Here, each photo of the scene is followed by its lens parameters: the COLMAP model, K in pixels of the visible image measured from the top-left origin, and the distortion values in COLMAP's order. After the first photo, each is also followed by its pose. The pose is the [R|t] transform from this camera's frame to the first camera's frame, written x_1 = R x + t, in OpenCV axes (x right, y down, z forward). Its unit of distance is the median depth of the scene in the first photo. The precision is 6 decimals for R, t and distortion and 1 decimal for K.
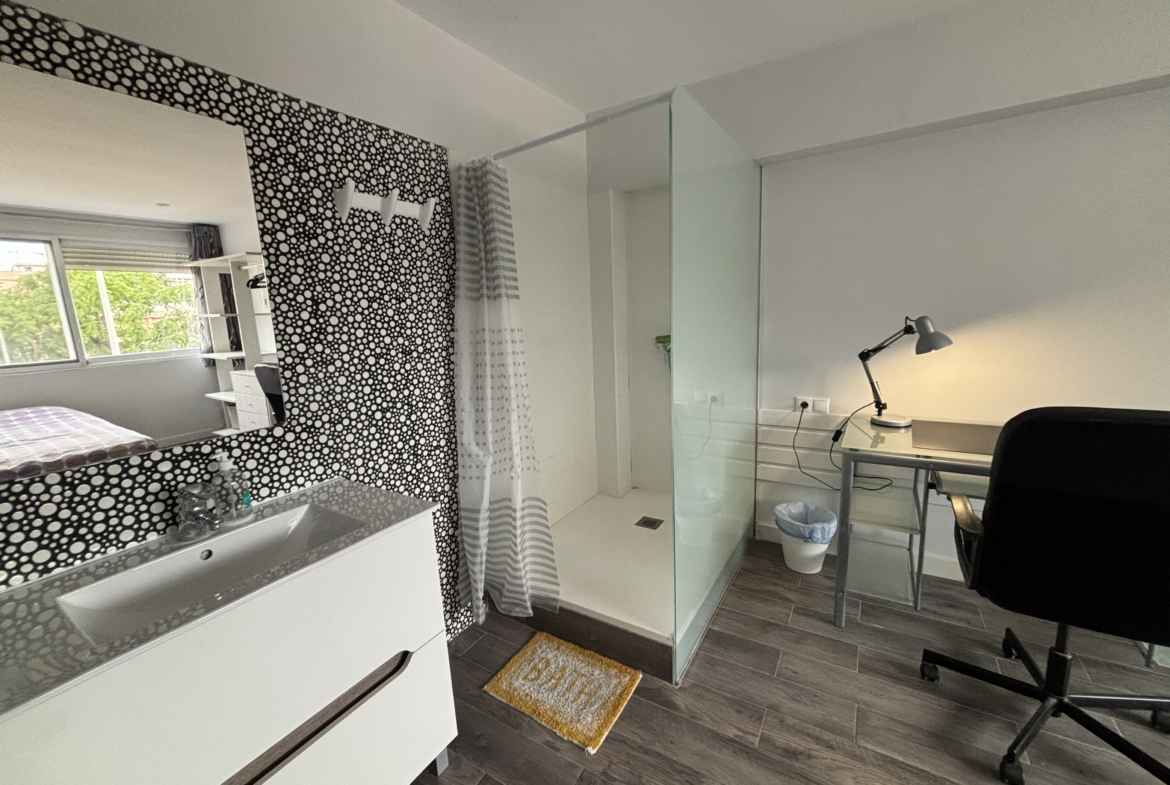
lens RADIAL K [[473.0, 0, 585.7], [0, 473.0, 389.4], [0, 0, 1]] dist [-0.001424, 0.000468]
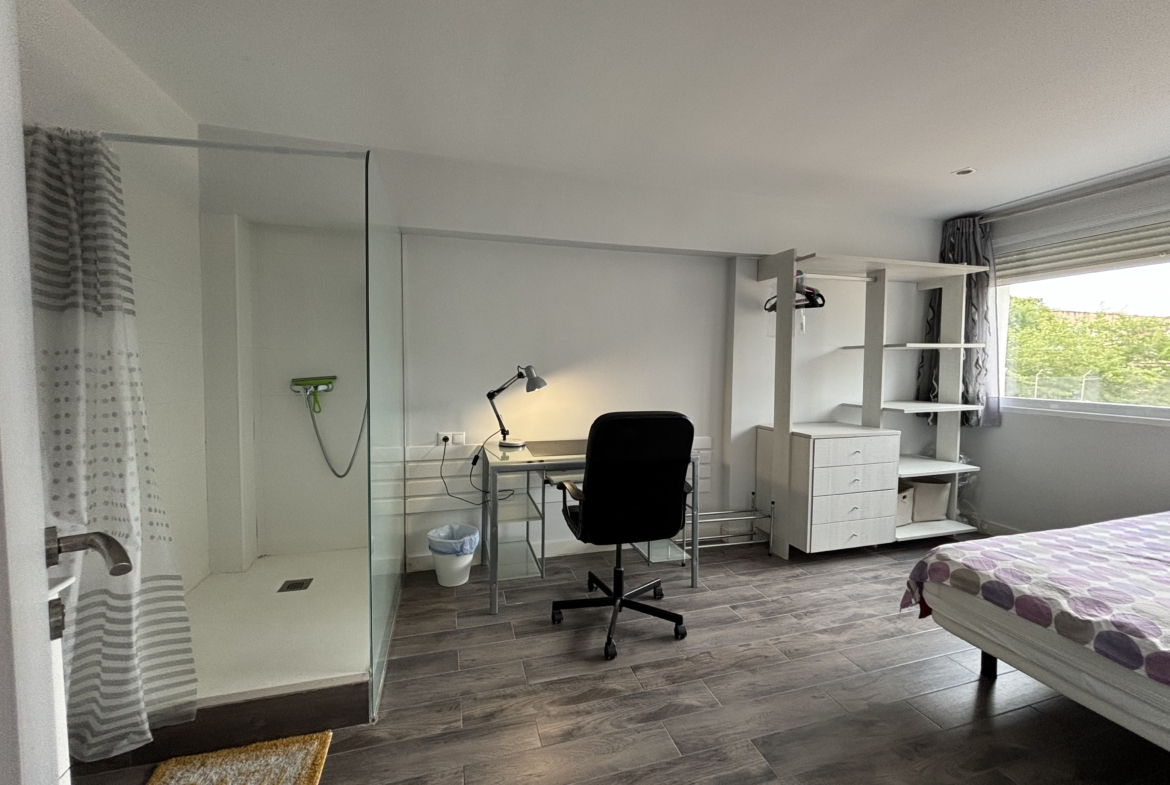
lens RADIAL K [[473.0, 0, 585.7], [0, 473.0, 389.4], [0, 0, 1]] dist [-0.001424, 0.000468]
pose [[0.663743, 0.015853, 0.747793, -0.234383], [0.087040, 0.991346, -0.098274, 0.070573], [-0.742879, 0.130316, 0.656619, -0.053492]]
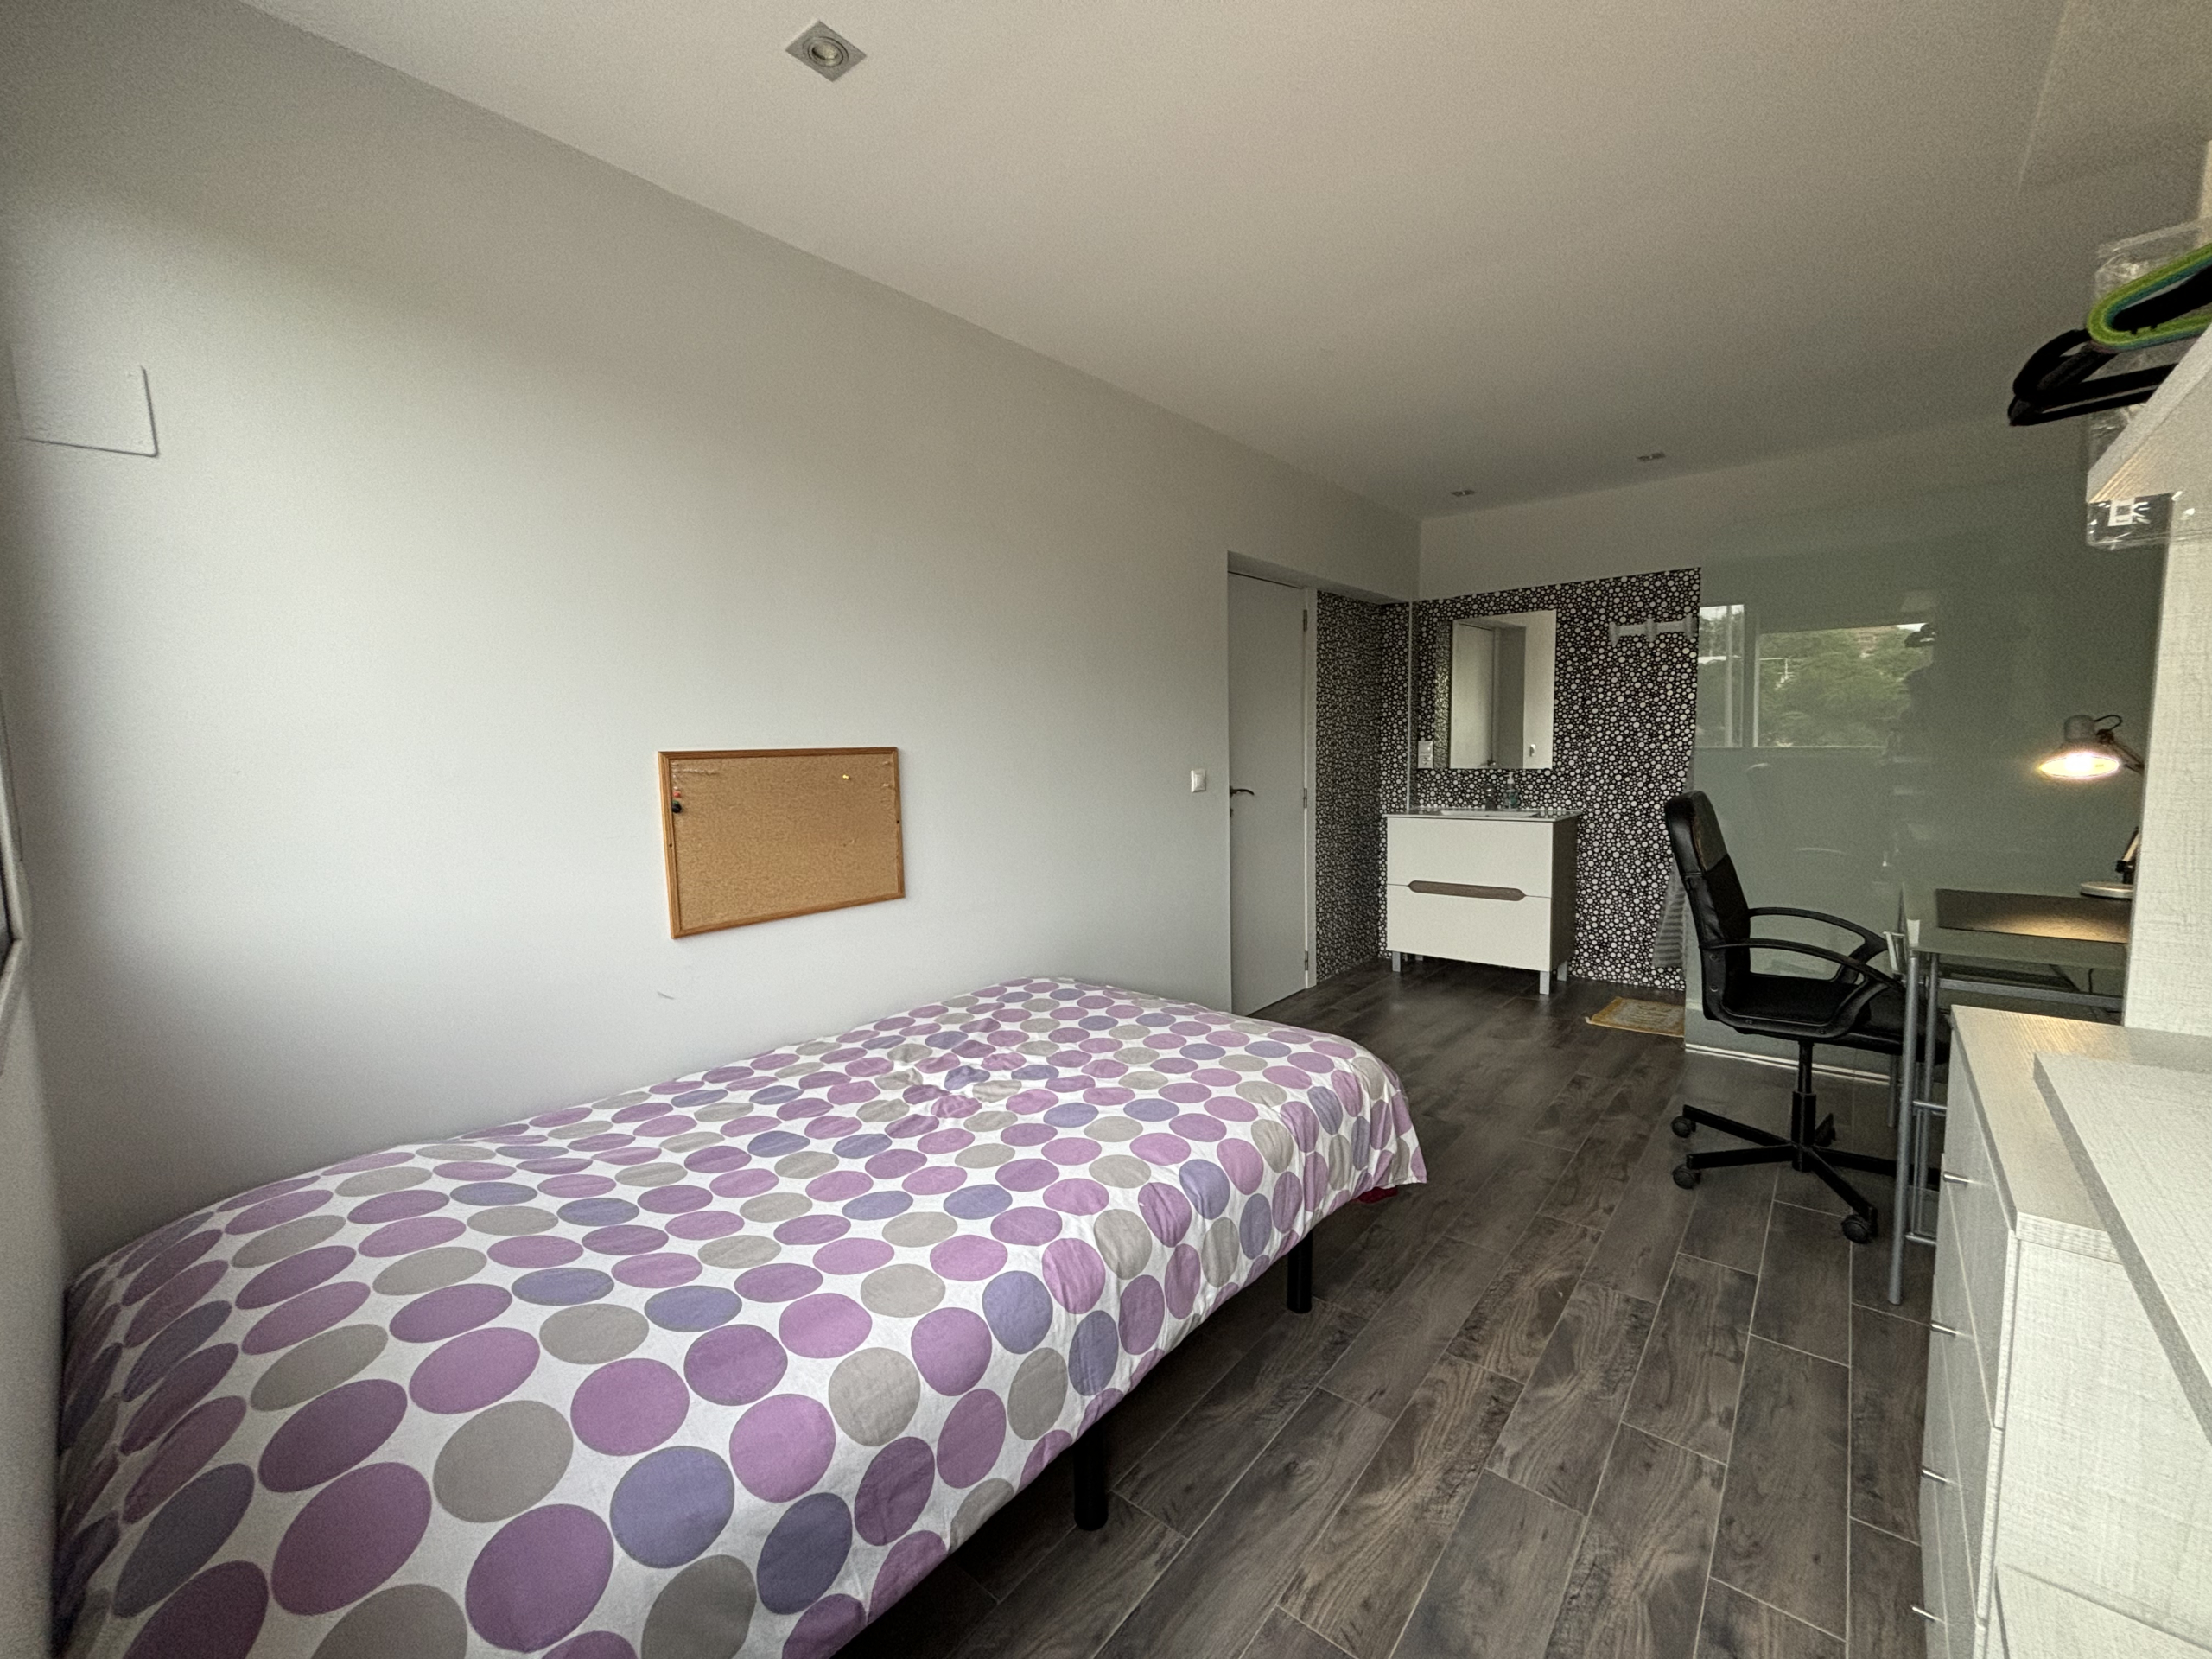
lens RADIAL K [[881.8, 0, 1106.0], [0, 881.8, 829.5], [0, 0, 1]] dist [-0.001614, -0.000090]
pose [[-0.150590, 0.149163, -0.977278, 2.105824], [-0.135557, 0.976098, 0.169871, -0.029628], [0.979258, 0.158058, -0.126770, -0.127848]]
